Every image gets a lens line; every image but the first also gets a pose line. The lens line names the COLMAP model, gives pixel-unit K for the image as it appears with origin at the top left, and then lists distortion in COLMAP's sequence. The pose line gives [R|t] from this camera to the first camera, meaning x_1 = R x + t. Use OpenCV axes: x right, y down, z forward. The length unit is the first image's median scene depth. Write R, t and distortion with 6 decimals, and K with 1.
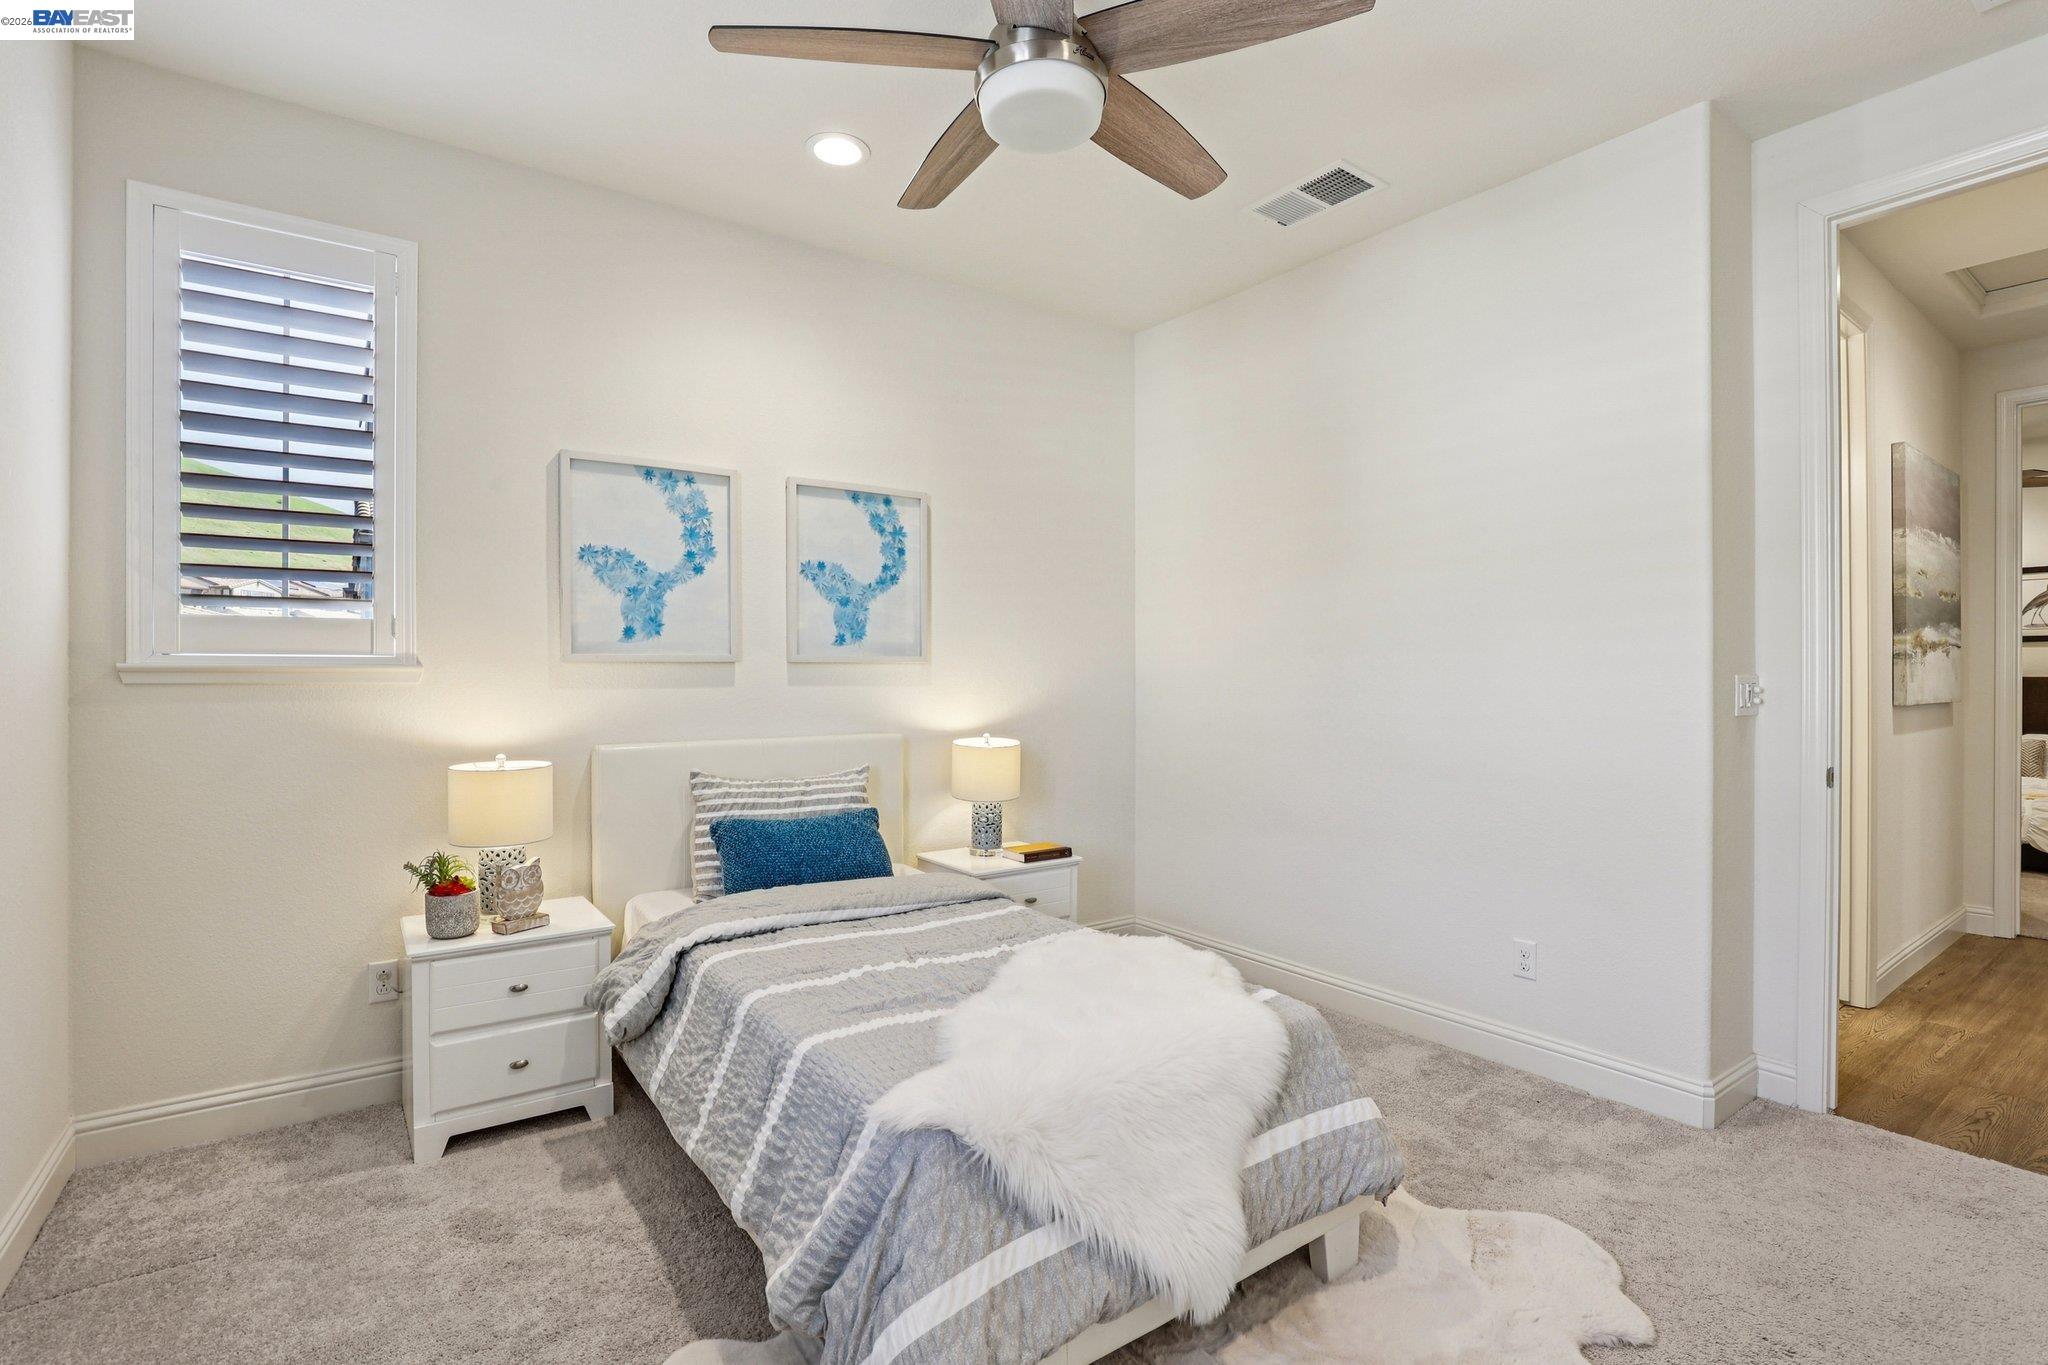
lens RADIAL K [[944.1, 0, 1021.1], [0, 944.1, 678.0], [0, 0, 1]] dist [-0.035390, 0.006068]
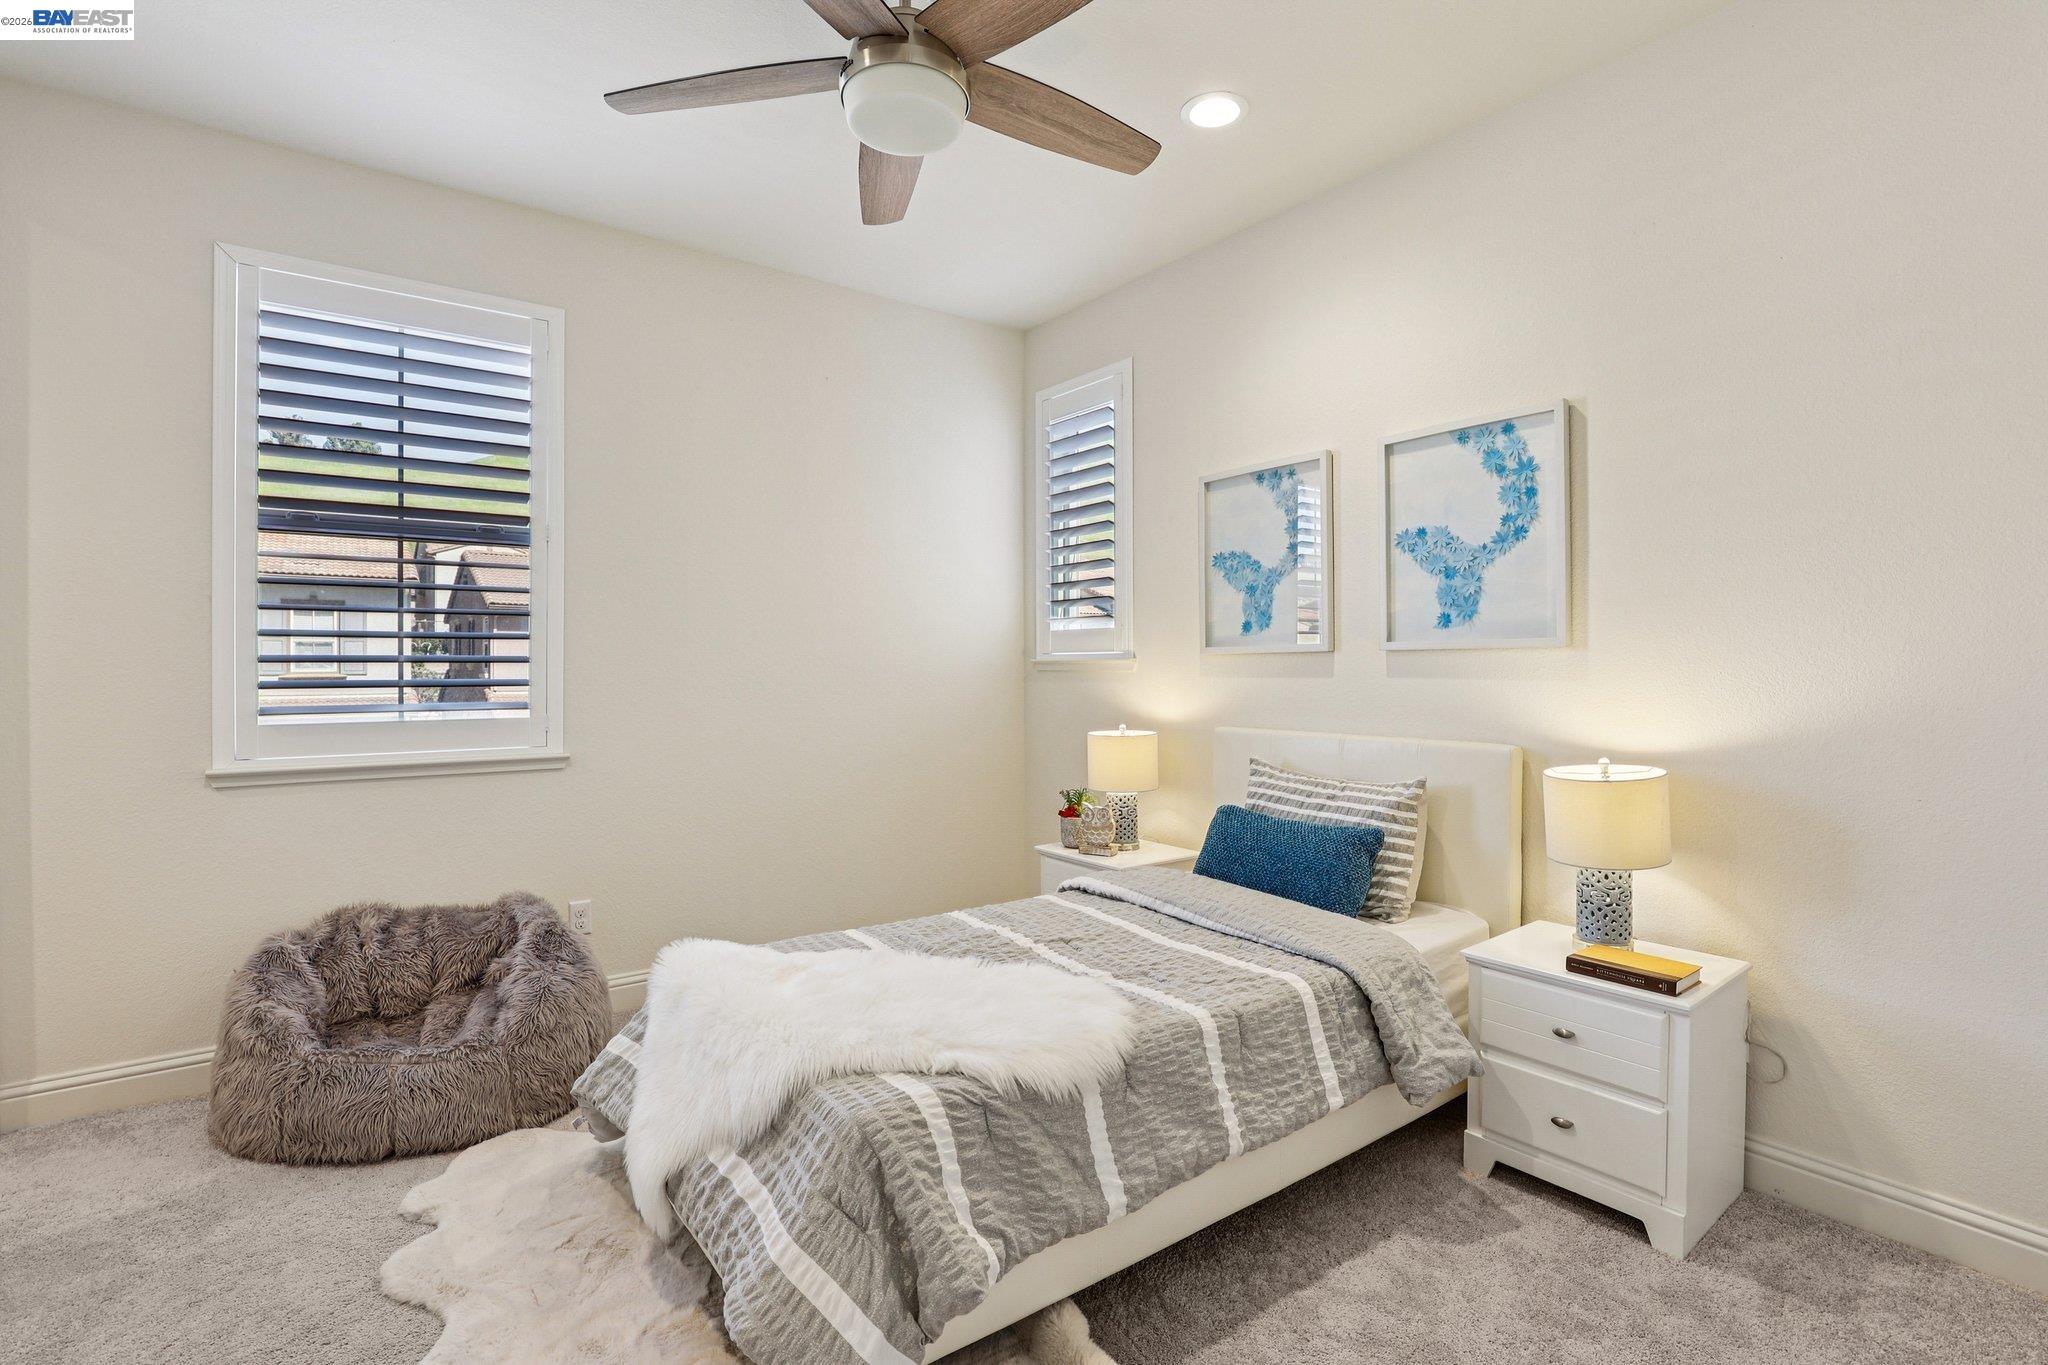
lens RADIAL K [[944.1, 0, 1021.1], [0, 944.1, 678.0], [0, 0, 1]] dist [-0.035390, 0.006068]
pose [[0.016360, 0.017548, -0.999712, 0.616891], [0.005011, 0.999832, 0.017632, -0.008149], [0.999854, -0.005298, 0.016269, 0.645541]]
